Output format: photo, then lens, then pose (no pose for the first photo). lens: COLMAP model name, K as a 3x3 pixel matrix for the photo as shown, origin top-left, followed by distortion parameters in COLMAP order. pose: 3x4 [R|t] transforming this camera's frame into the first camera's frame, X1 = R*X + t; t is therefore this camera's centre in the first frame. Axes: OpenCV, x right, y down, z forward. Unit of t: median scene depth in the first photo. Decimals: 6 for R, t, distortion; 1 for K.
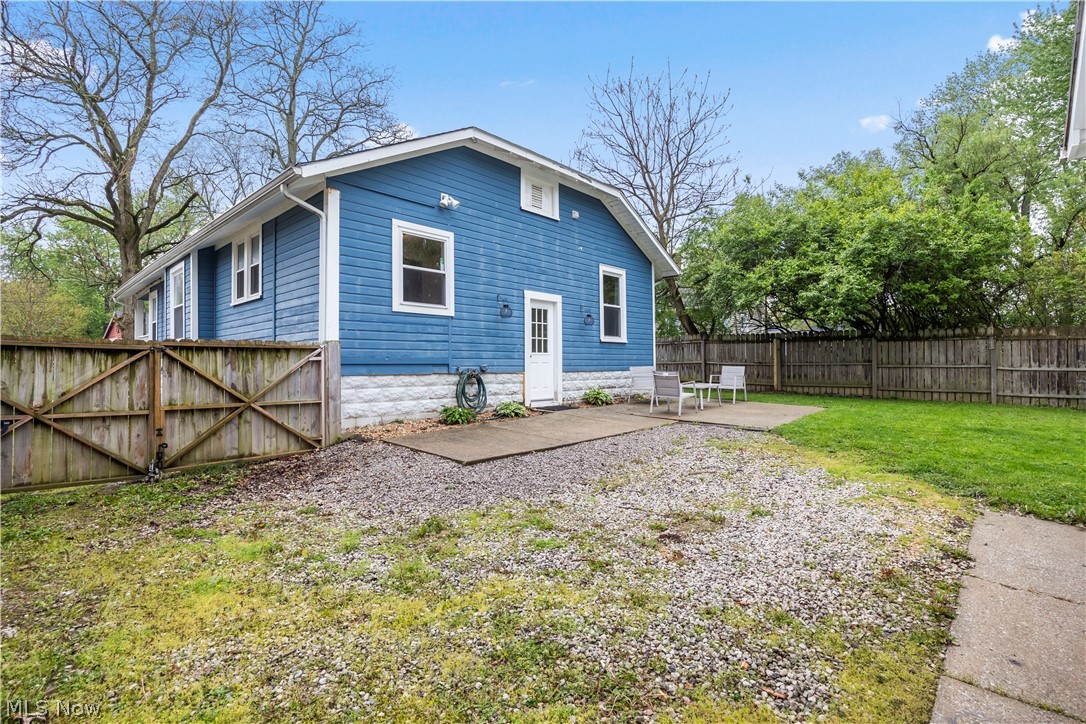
lens RADIAL K [[508.7, 0, 543.0], [0, 508.7, 365.5], [0, 0, 1]] dist [-0.017556, -0.000520]
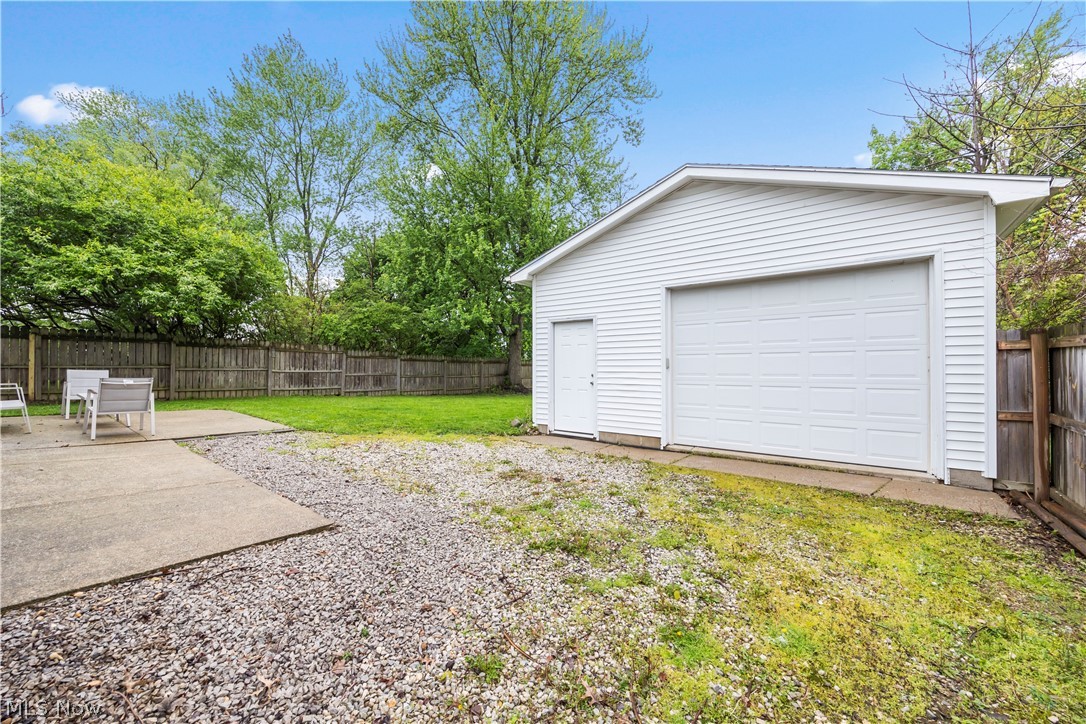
lens RADIAL K [[420.7, 0, 542.6], [0, 420.7, 361.5], [0, 0, 1]] dist [-0.011291, 0.000266]
pose [[-0.096830, 0.015322, 0.995183, -0.496742], [-0.001143, 0.999879, -0.015506, -0.004564], [-0.995300, -0.002639, -0.096800, 0.554046]]
